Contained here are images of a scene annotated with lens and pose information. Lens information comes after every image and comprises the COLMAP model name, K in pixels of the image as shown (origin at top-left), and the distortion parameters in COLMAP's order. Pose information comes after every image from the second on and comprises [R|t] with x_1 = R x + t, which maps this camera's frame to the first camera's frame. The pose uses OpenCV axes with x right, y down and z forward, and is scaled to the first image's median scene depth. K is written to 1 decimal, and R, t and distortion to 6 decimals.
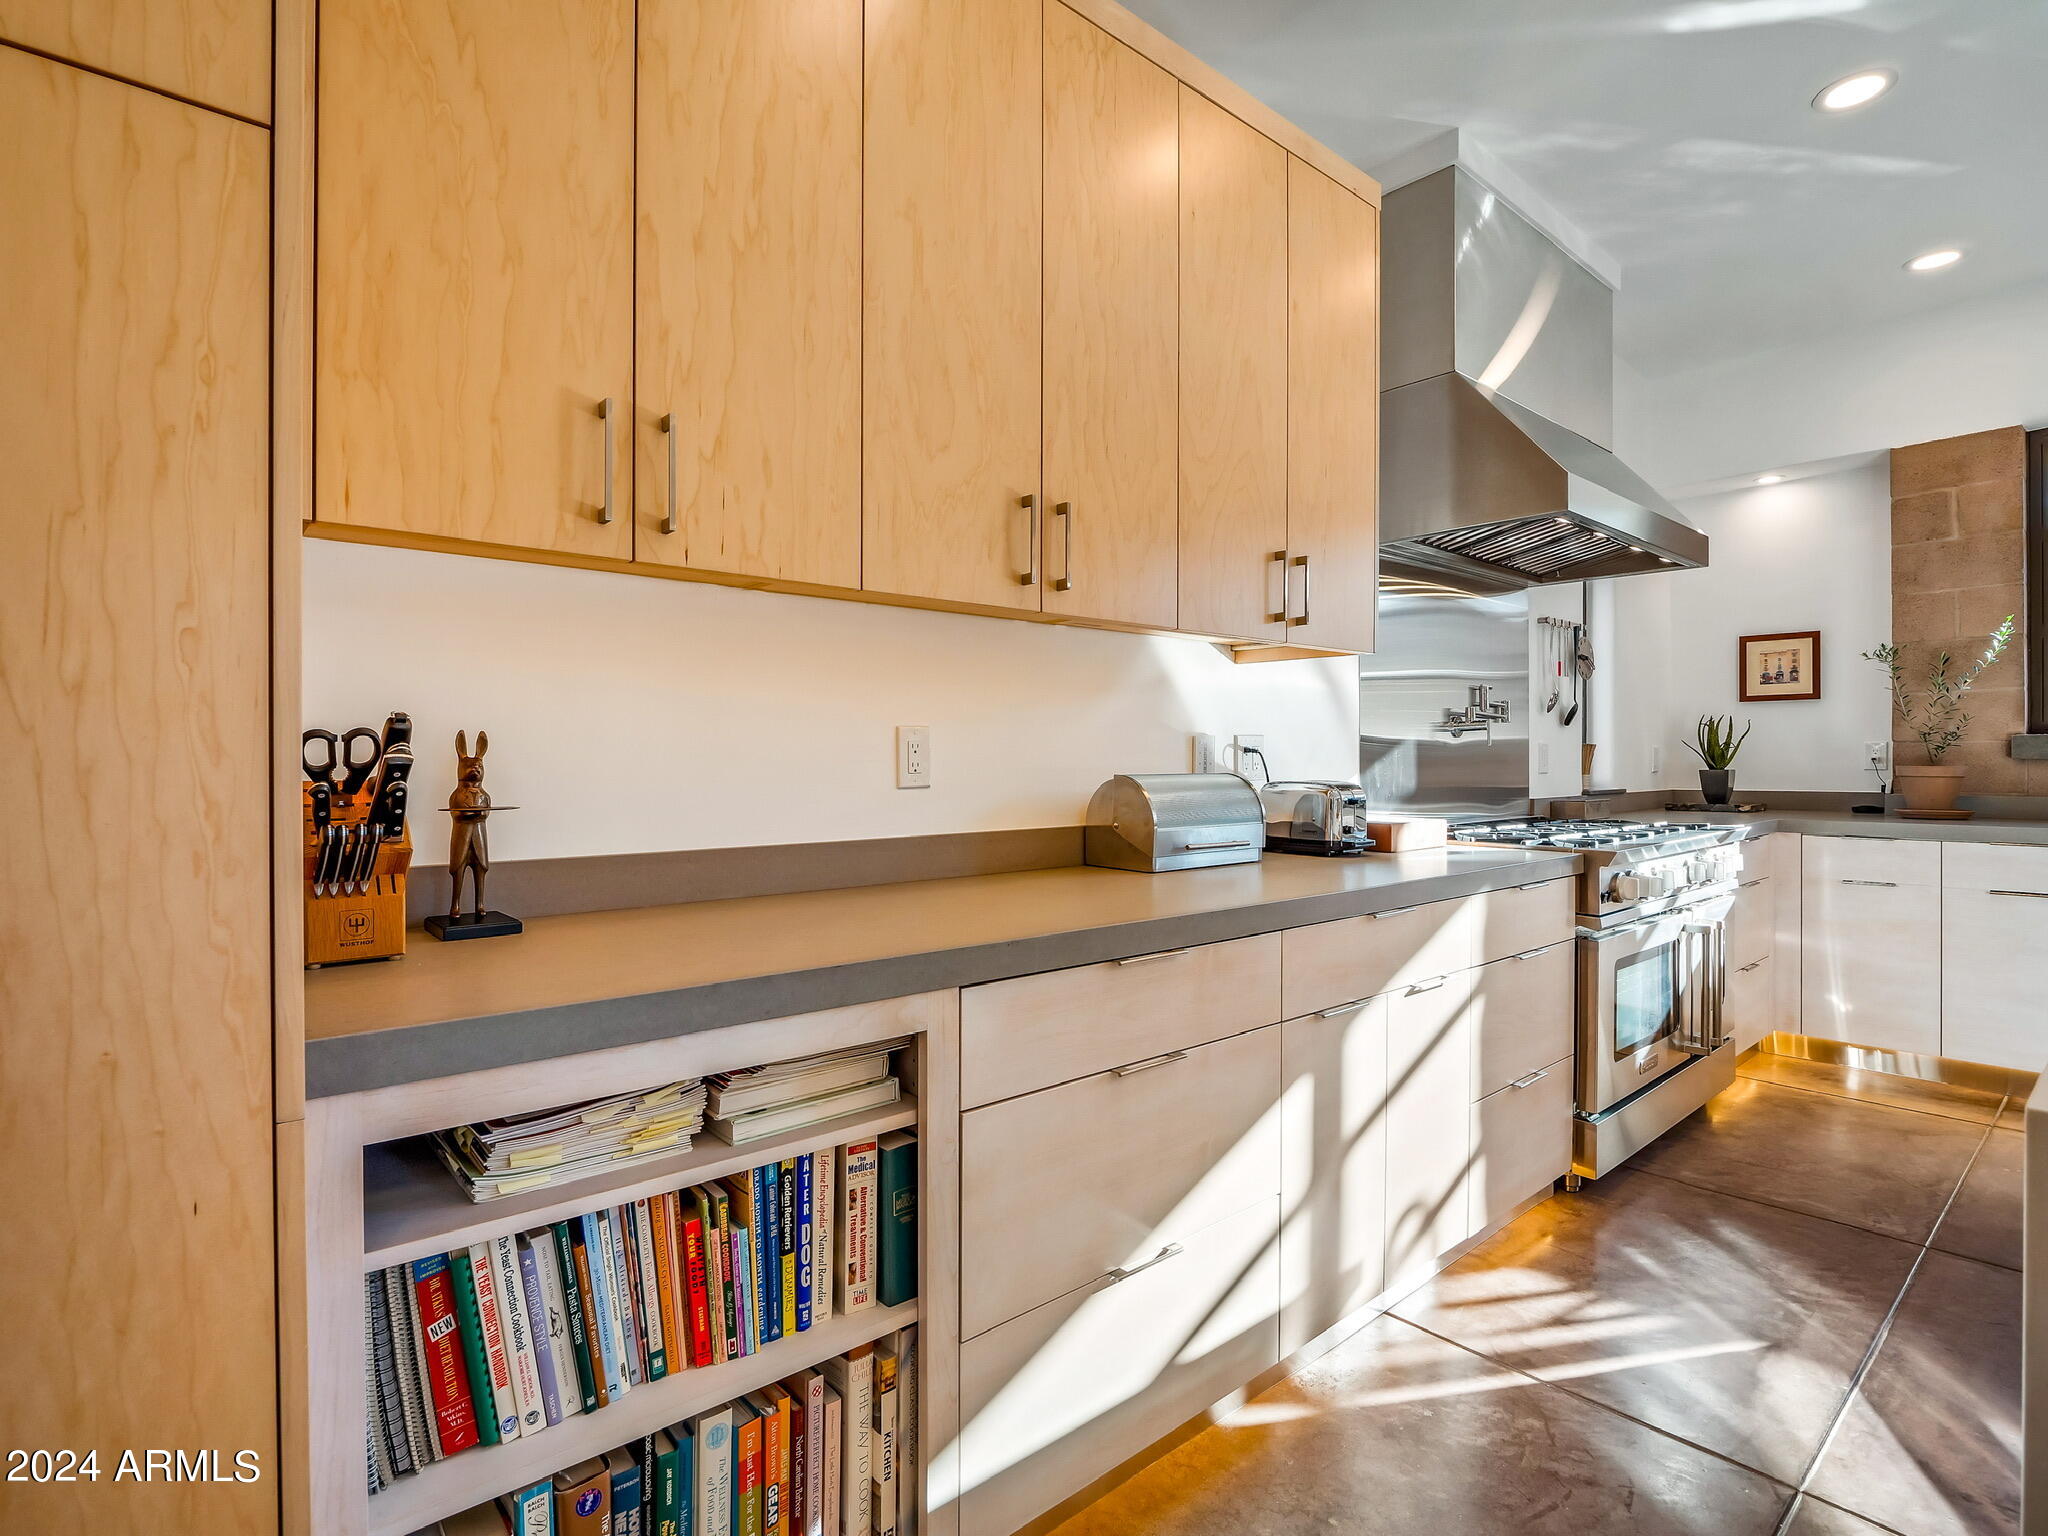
lens RADIAL K [[981.8, 0, 1007.8], [0, 981.8, 767.8], [0, 0, 1]] dist [-0.012821, -0.000829]
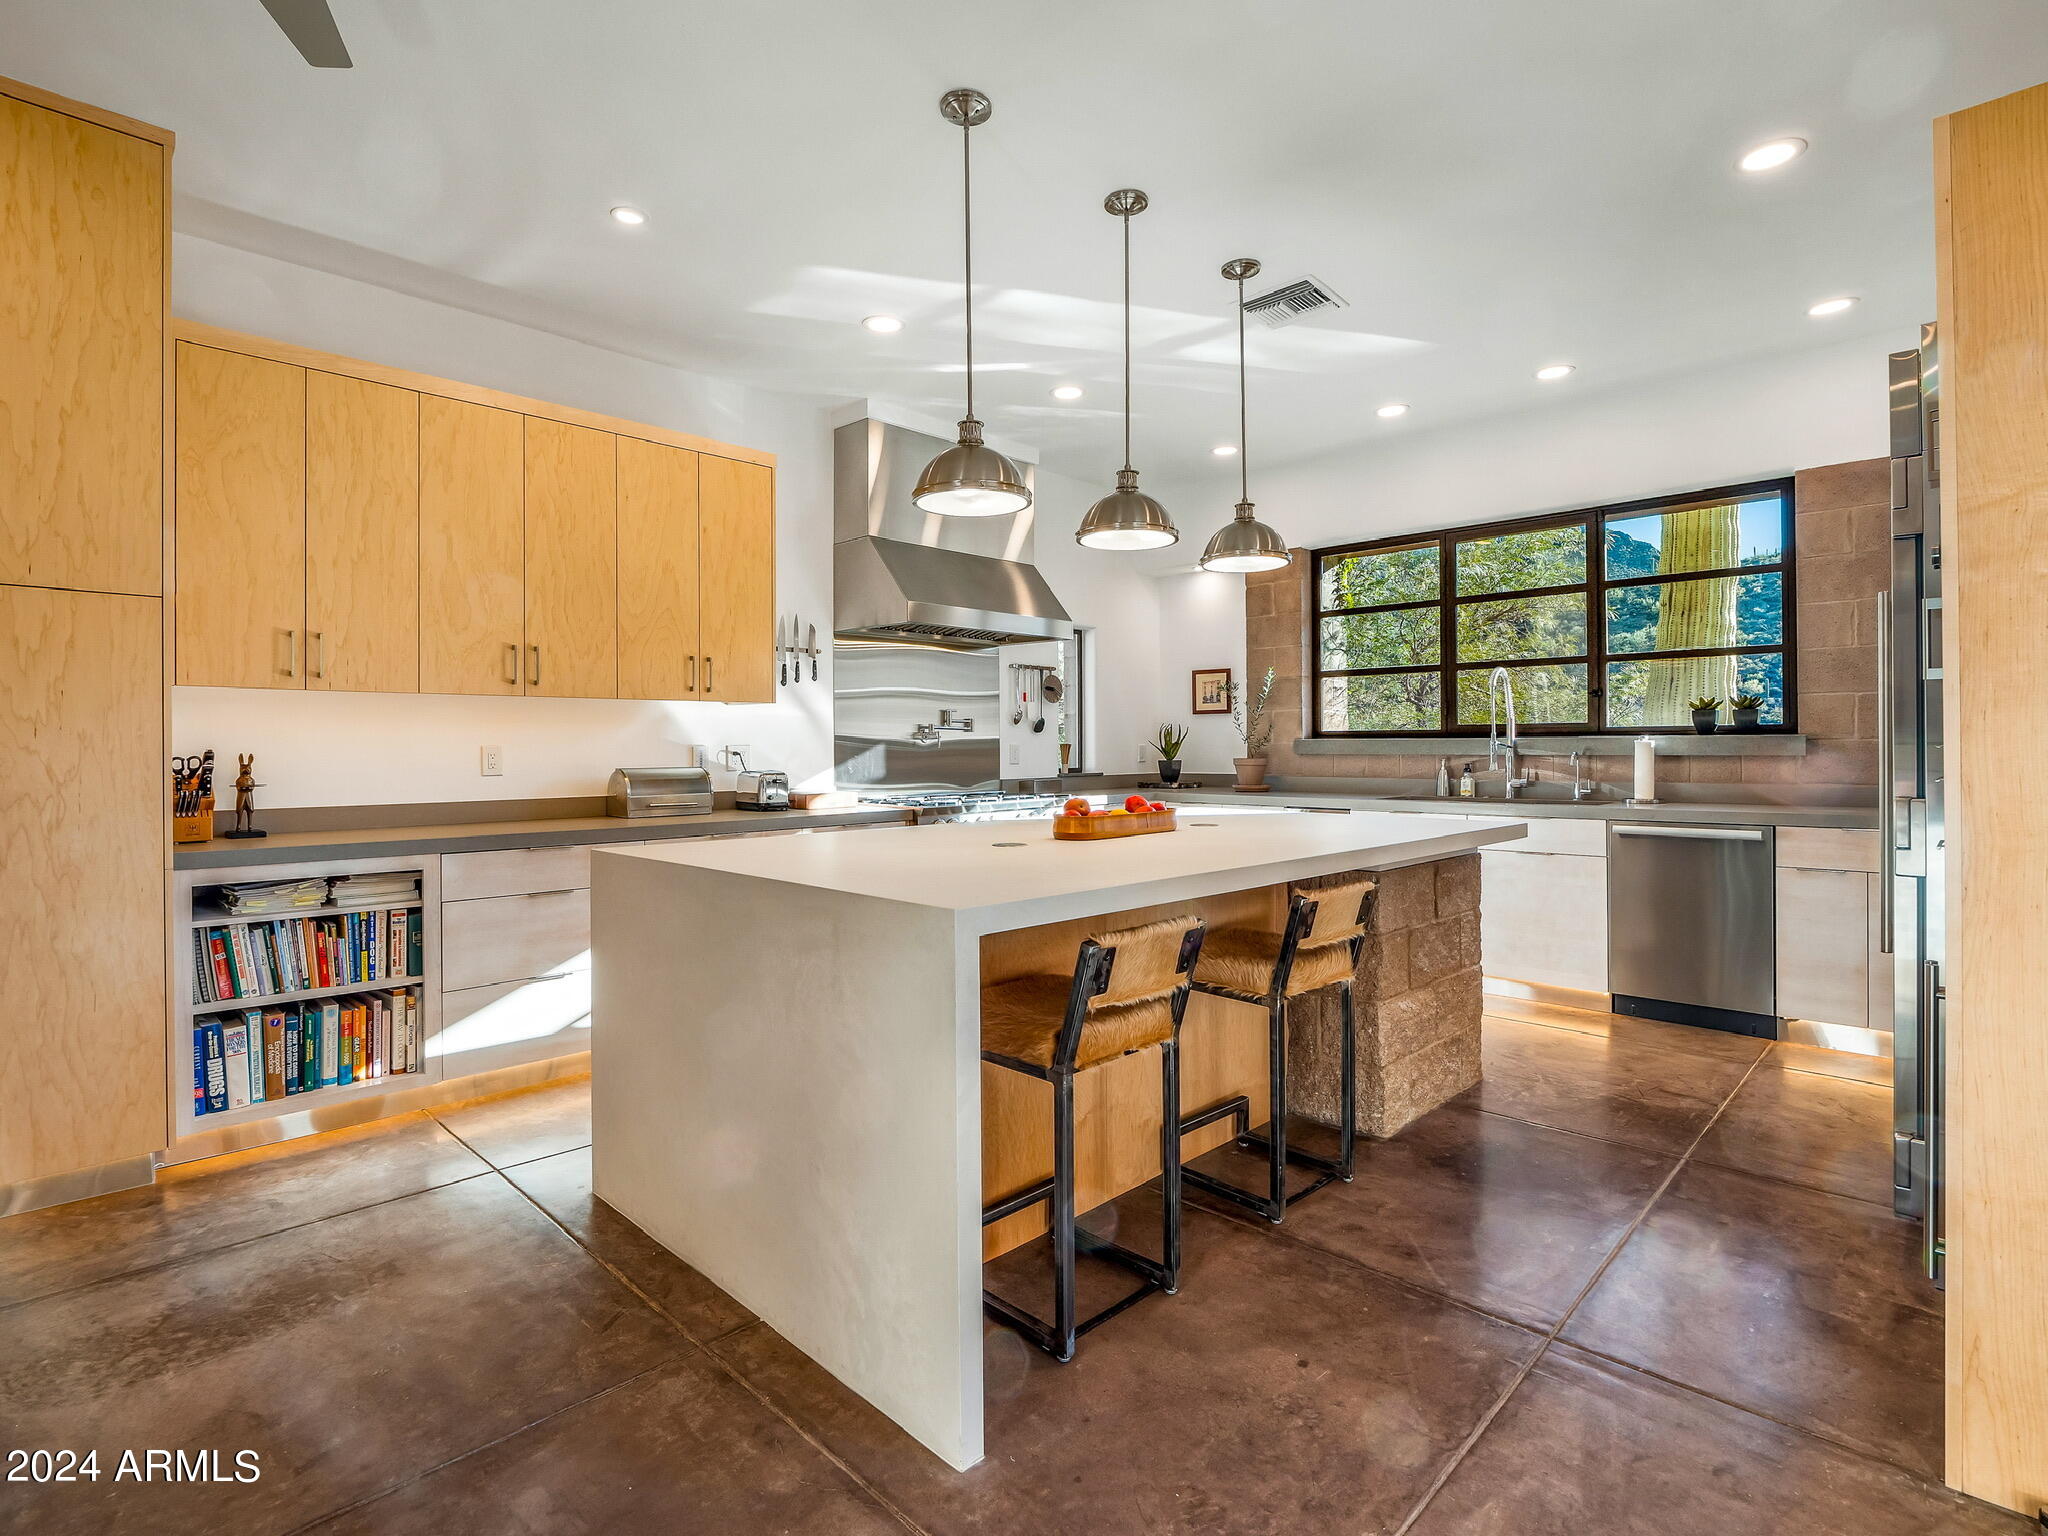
lens RADIAL K [[981.8, 0, 1003.9], [0, 981.8, 751.7], [0, 0, 1]] dist [-0.012821, -0.000829]
pose [[0.996154, -0.003506, 0.087549, 1.233953], [0.003725, 0.999990, -0.002344, -0.032865], [-0.087540, 0.002661, 0.996157, -1.737172]]
